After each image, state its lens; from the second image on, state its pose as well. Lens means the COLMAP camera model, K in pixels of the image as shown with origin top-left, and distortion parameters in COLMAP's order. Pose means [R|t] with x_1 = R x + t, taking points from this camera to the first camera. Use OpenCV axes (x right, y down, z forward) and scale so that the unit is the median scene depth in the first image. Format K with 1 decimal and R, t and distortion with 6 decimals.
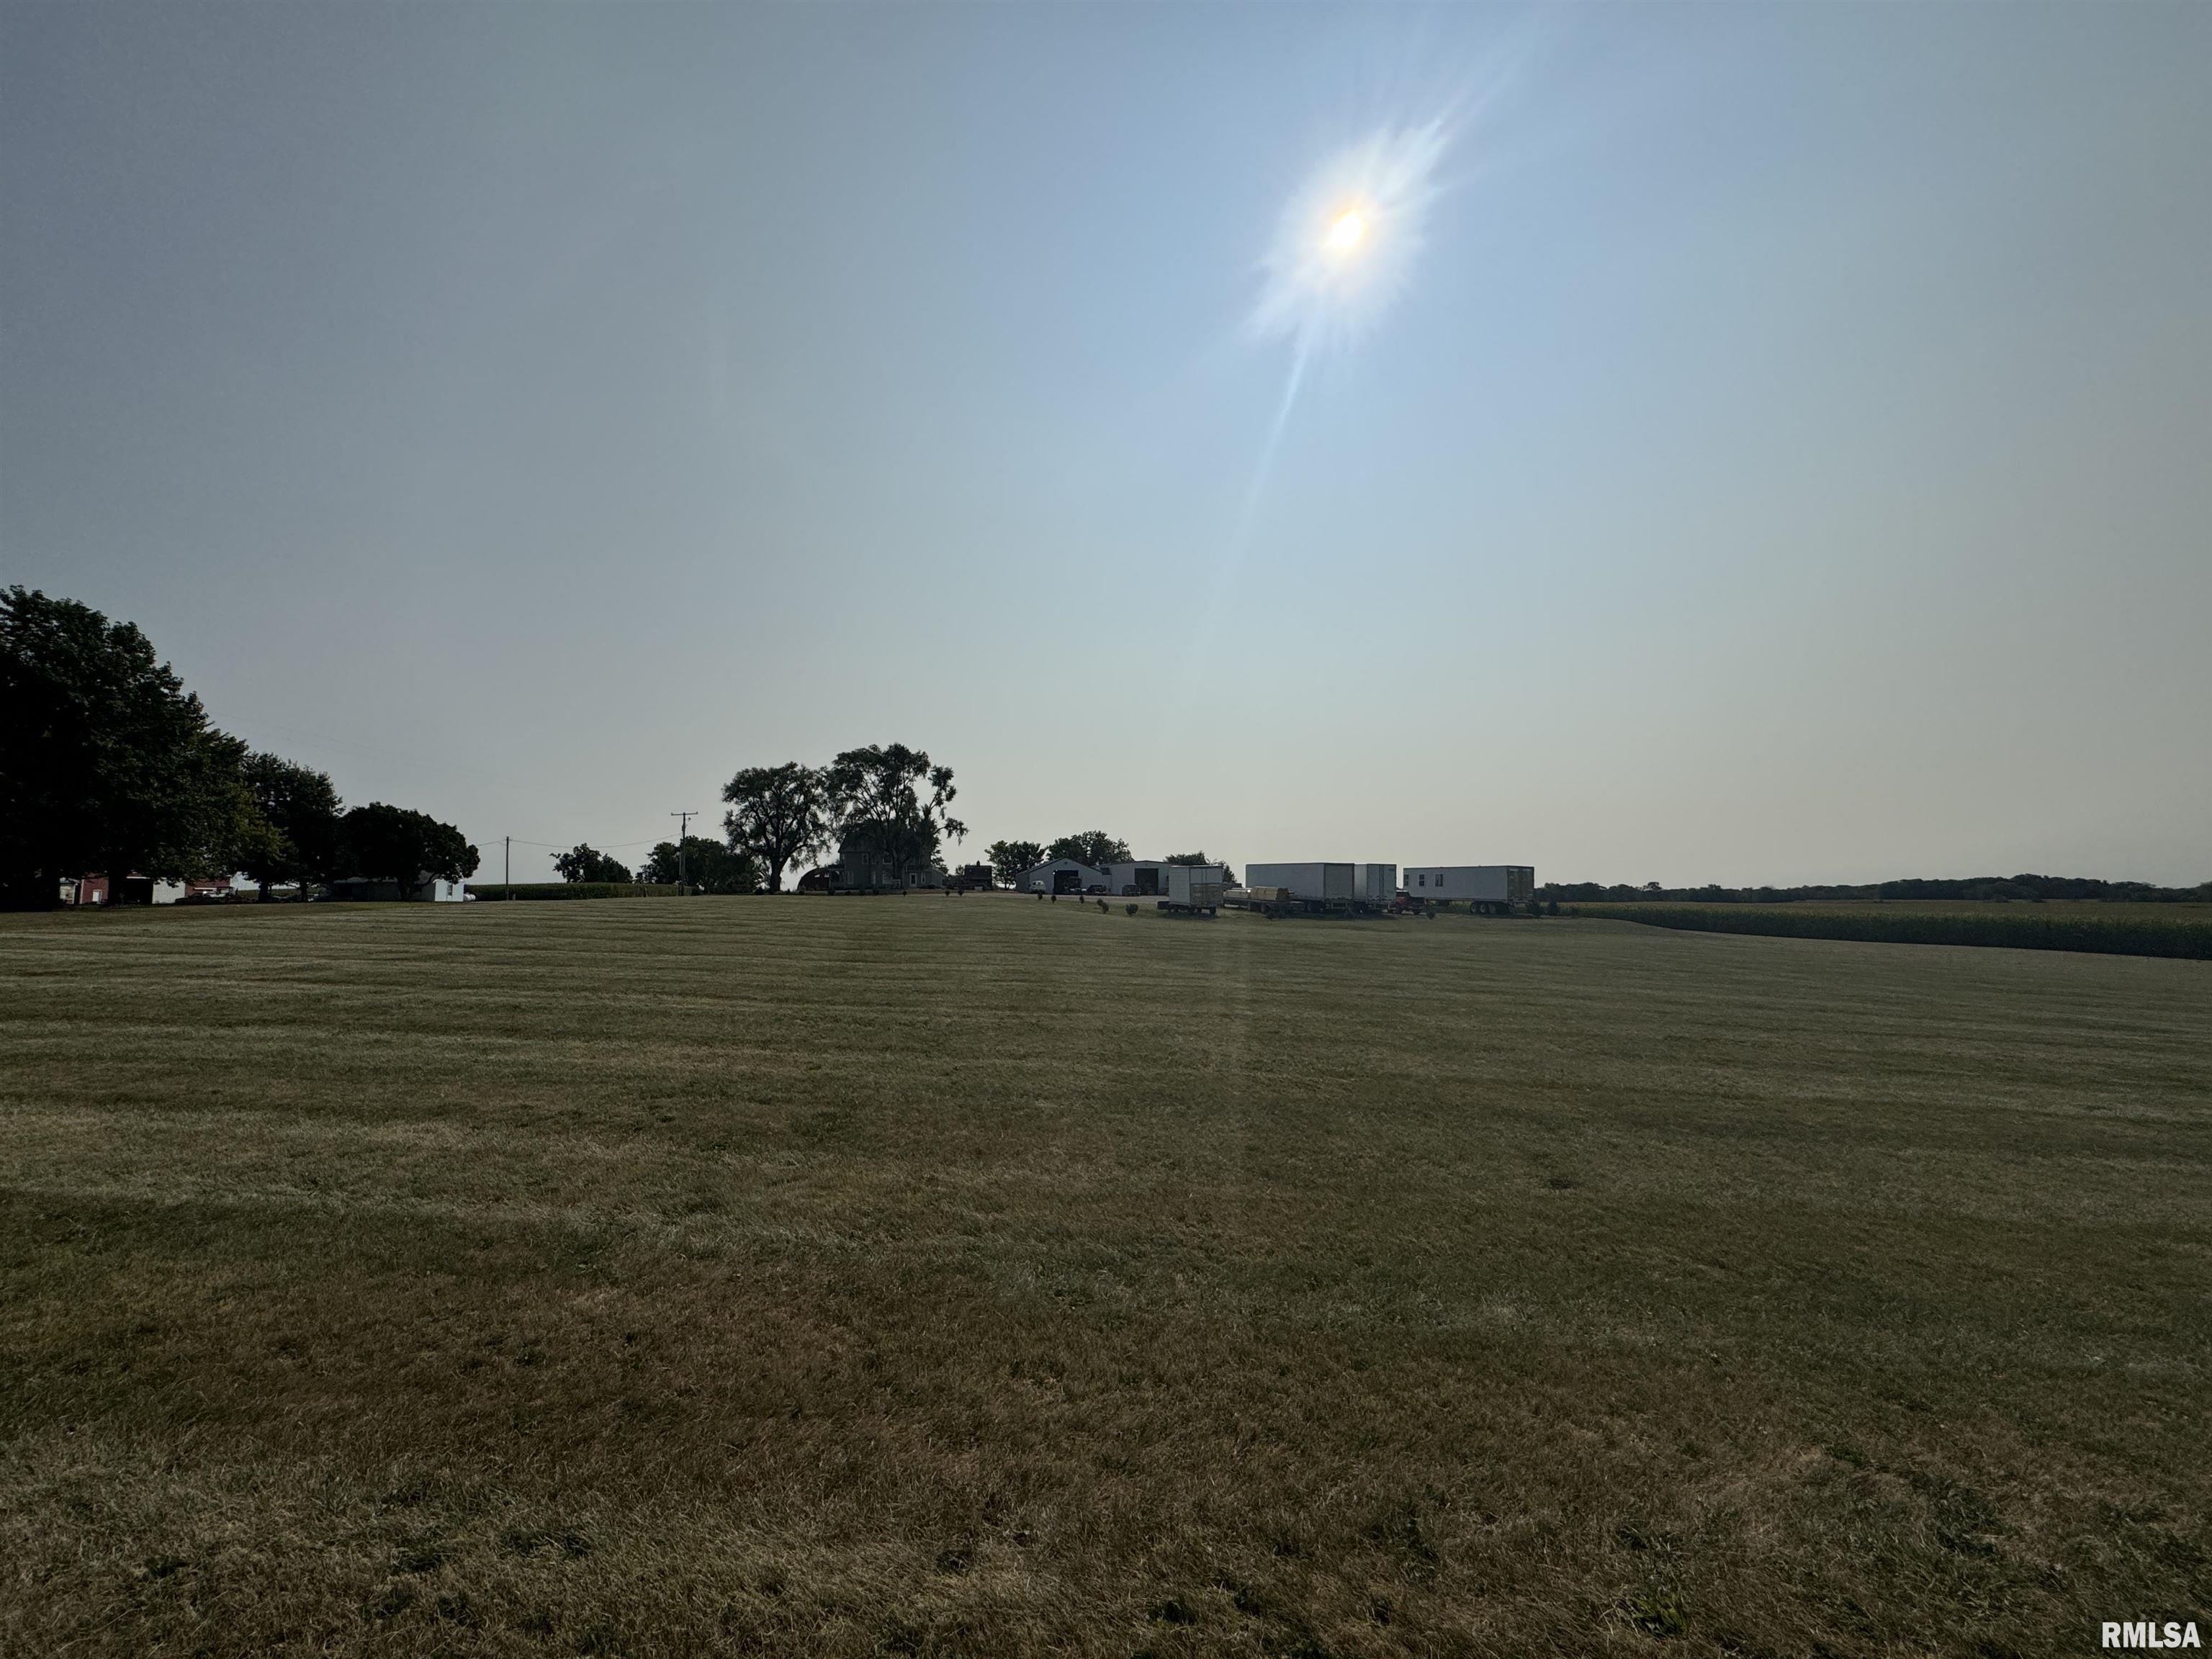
lens RADIAL K [[875.5, 0, 1106.0], [0, 875.5, 829.5], [0, 0, 1]] dist [-0.001466, -0.000054]
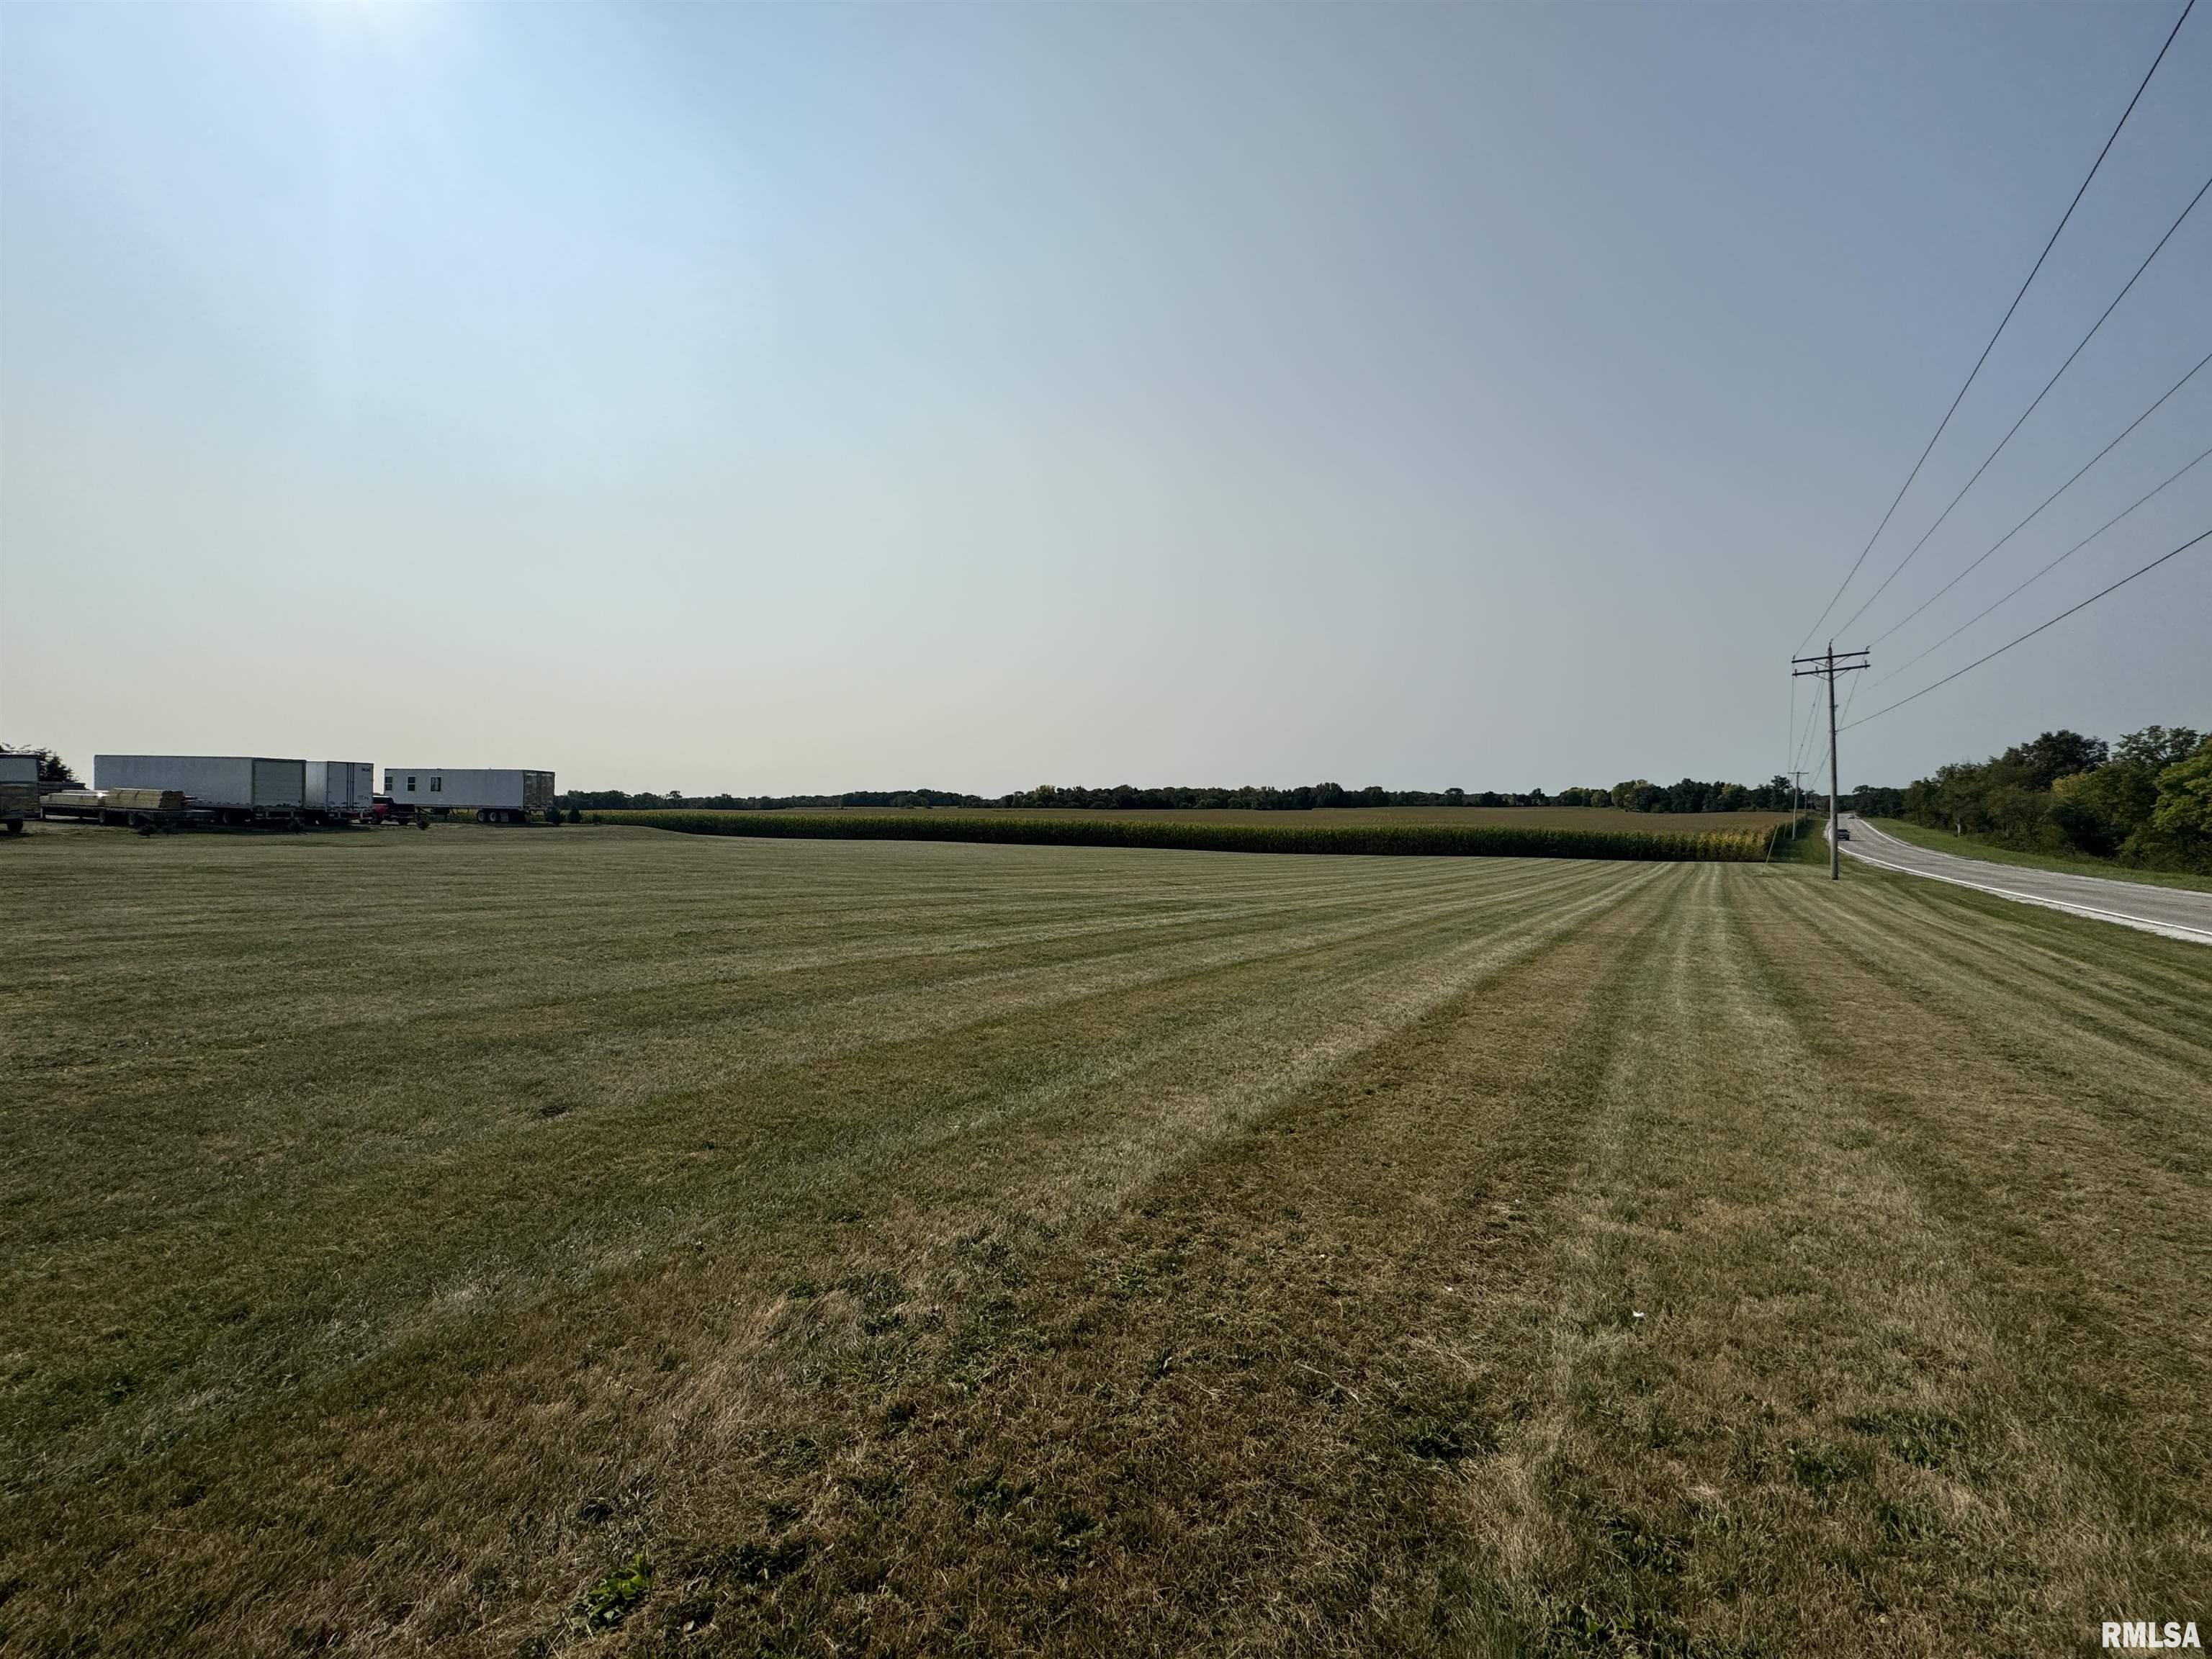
lens RADIAL K [[875.5, 0, 1106.0], [0, 875.5, 829.5], [0, 0, 1]] dist [-0.001466, -0.000054]
pose [[0.526753, -0.023219, 0.849701, 0.069826], [-0.066378, 0.995451, 0.068351, 0.021089], [-0.847423, -0.092405, 0.522815, 0.086234]]
